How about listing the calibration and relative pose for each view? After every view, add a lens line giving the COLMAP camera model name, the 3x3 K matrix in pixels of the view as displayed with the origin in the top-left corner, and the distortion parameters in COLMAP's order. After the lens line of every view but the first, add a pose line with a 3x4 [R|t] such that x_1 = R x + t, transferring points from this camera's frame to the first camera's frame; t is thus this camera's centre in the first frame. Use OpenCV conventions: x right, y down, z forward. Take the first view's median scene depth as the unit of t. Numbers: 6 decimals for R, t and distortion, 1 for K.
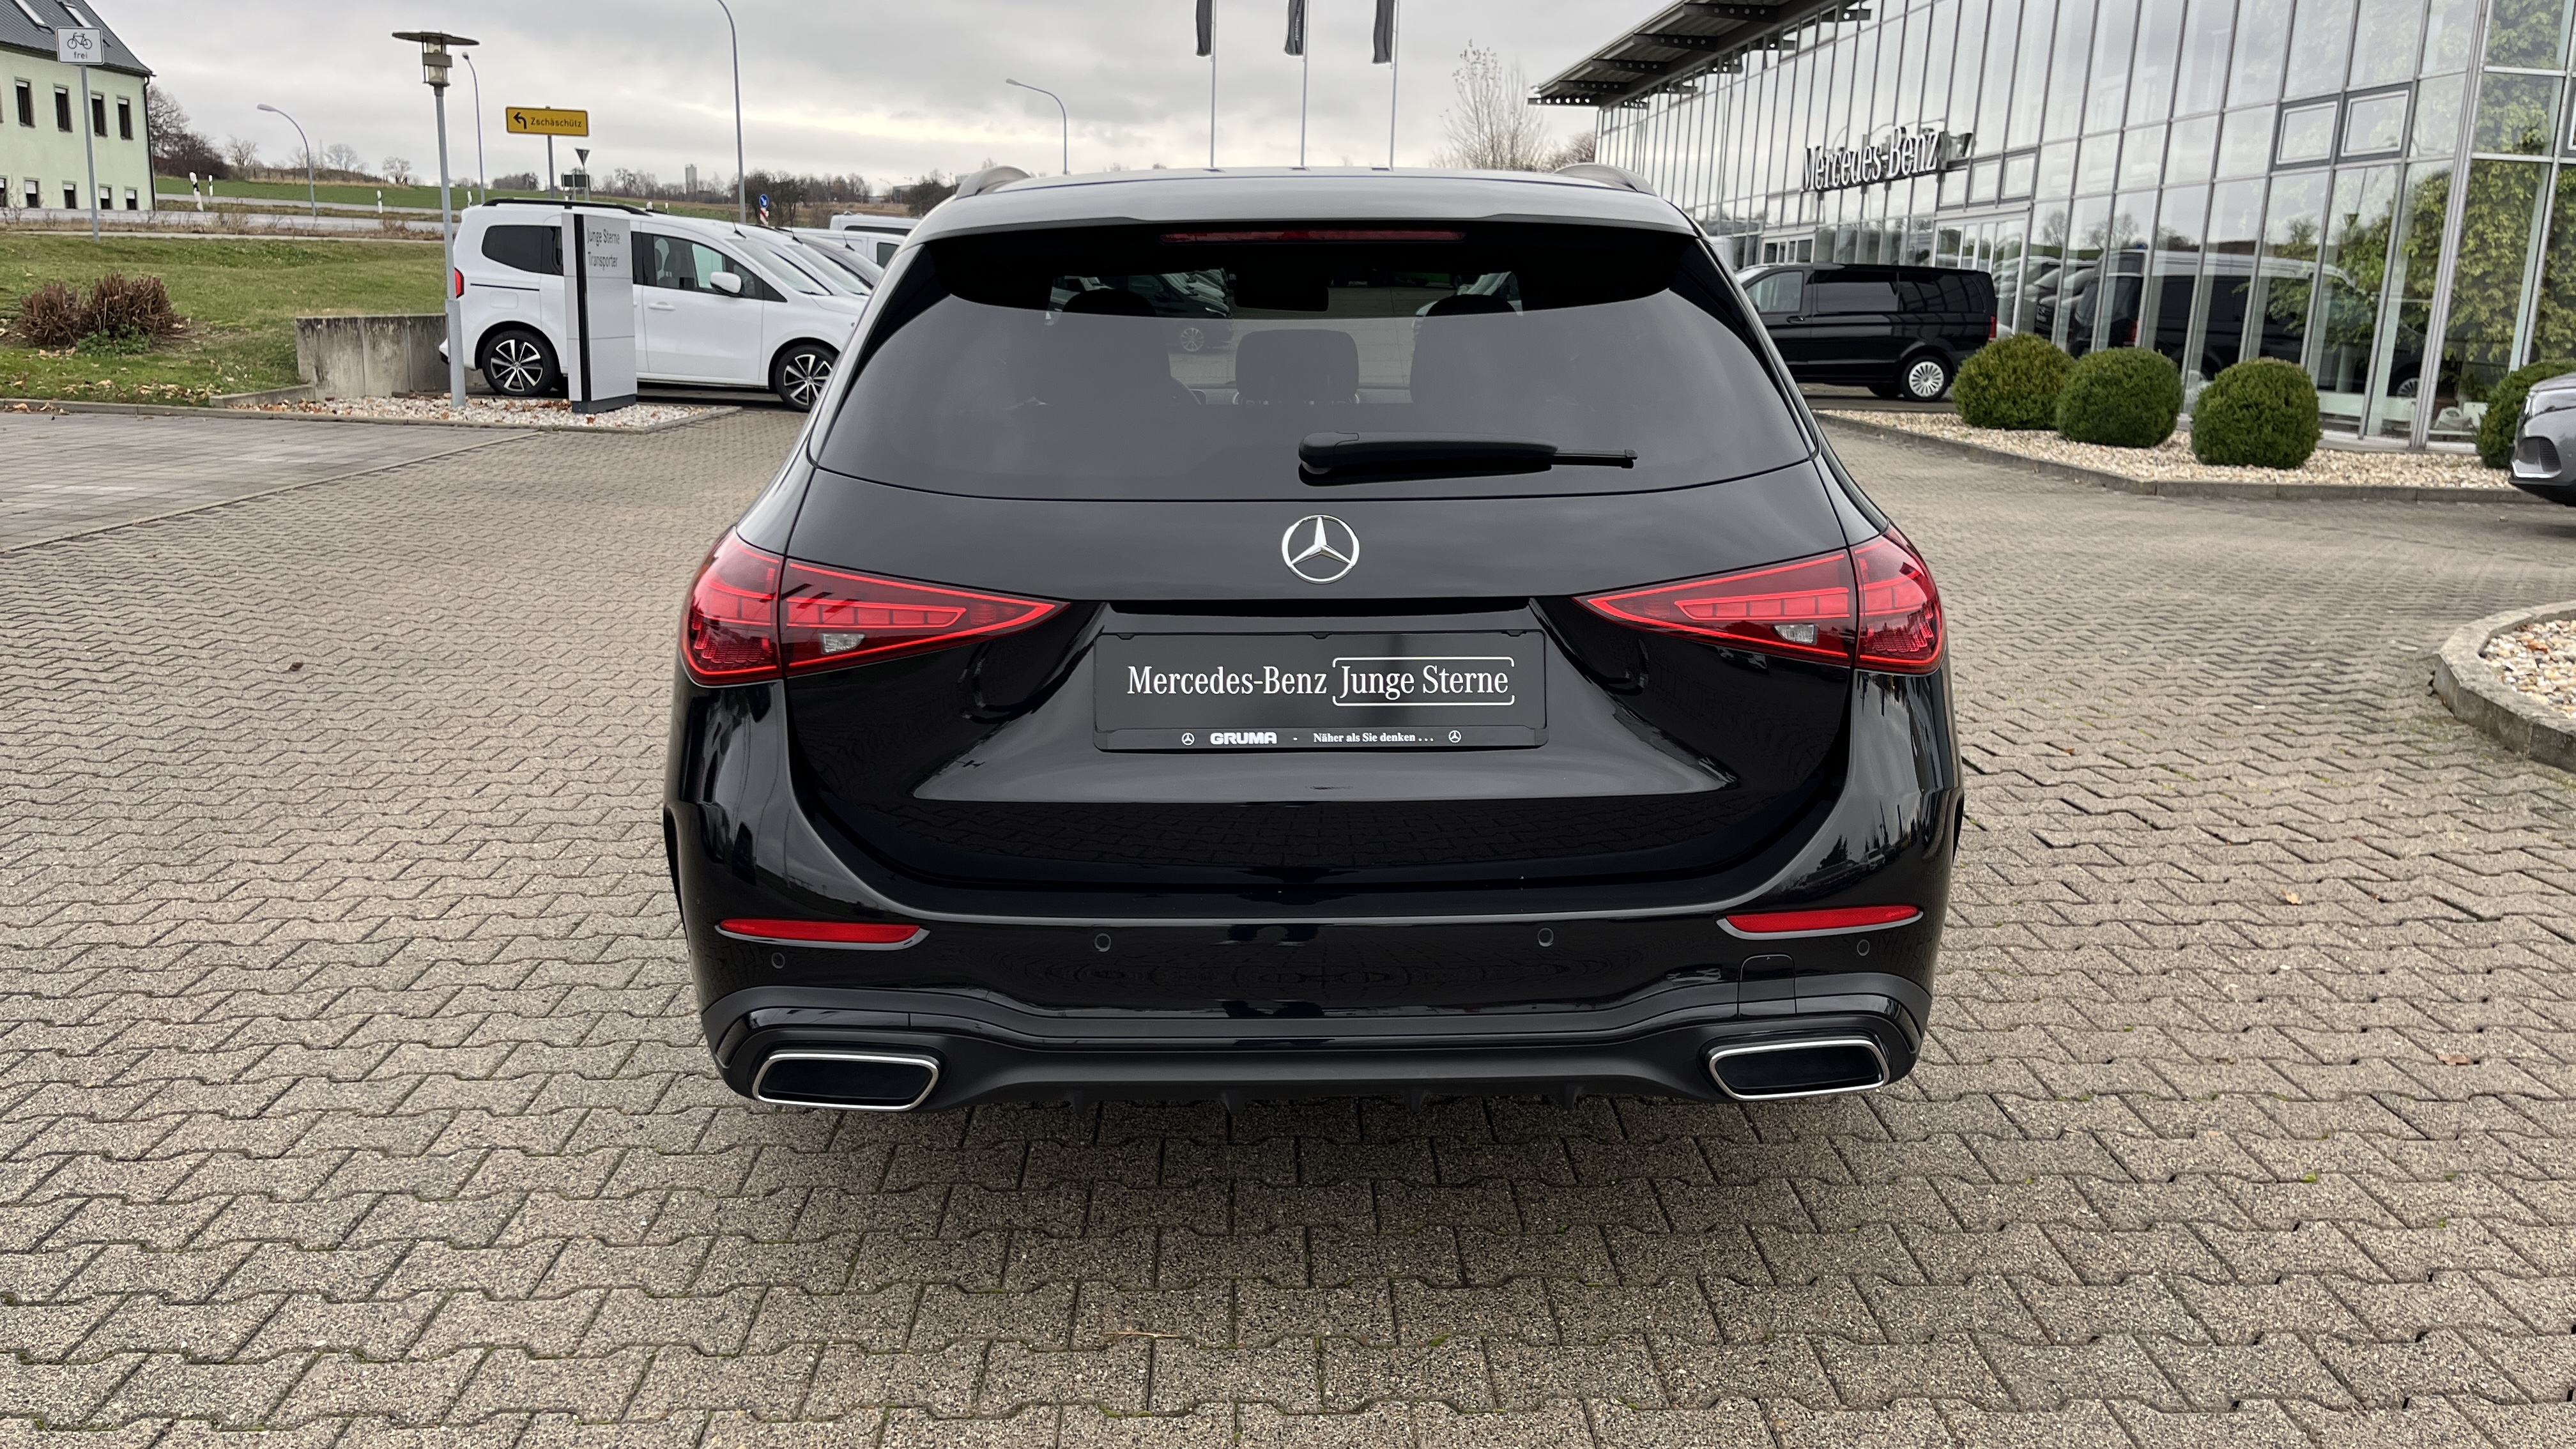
lens RADIAL K [[1940.5, 0, 1294.7], [0, 1940.5, 731.7], [0, 0, 1]] dist [0.080412, -0.114300]
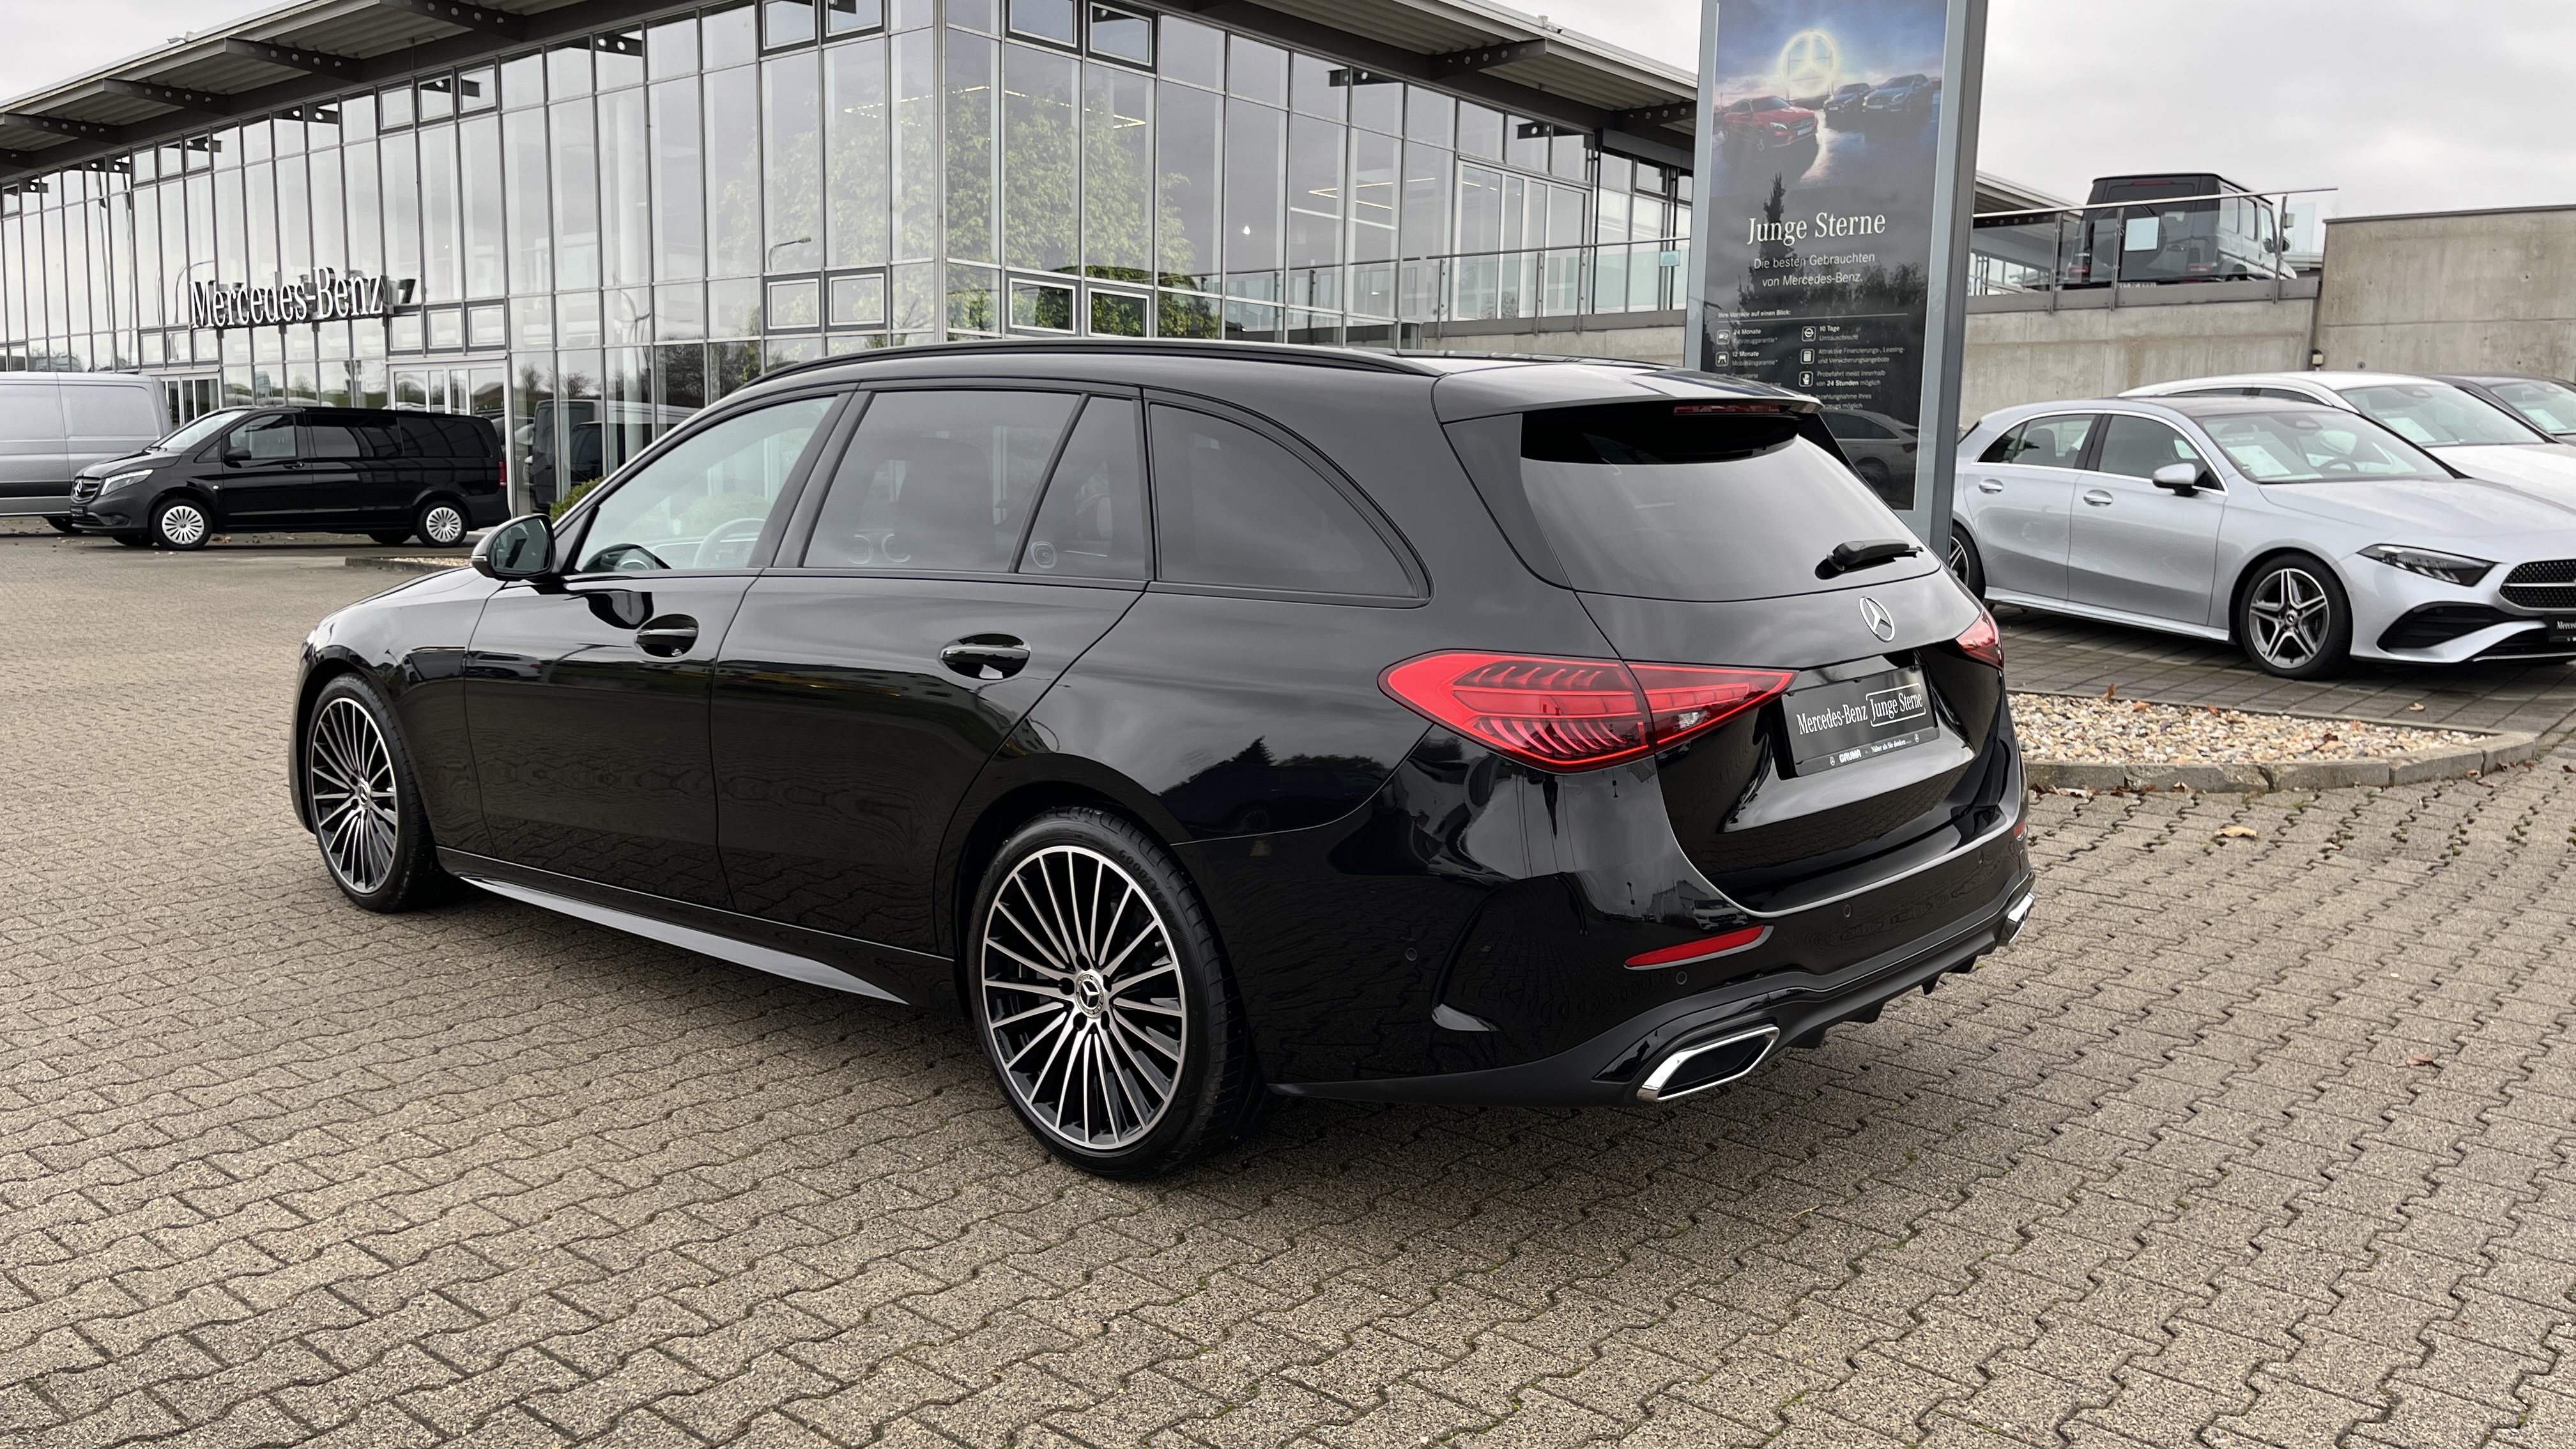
lens RADIAL K [[1949.8, 0, 1299.5], [0, 1949.8, 725.4], [0, 0, 1]] dist [0.059921, -0.070199]
pose [[0.678996, -0.107585, 0.726216, -0.762965], [0.161301, 0.986894, -0.004610, -0.043889], [-0.716203, 0.120269, 0.687451, 0.168936]]
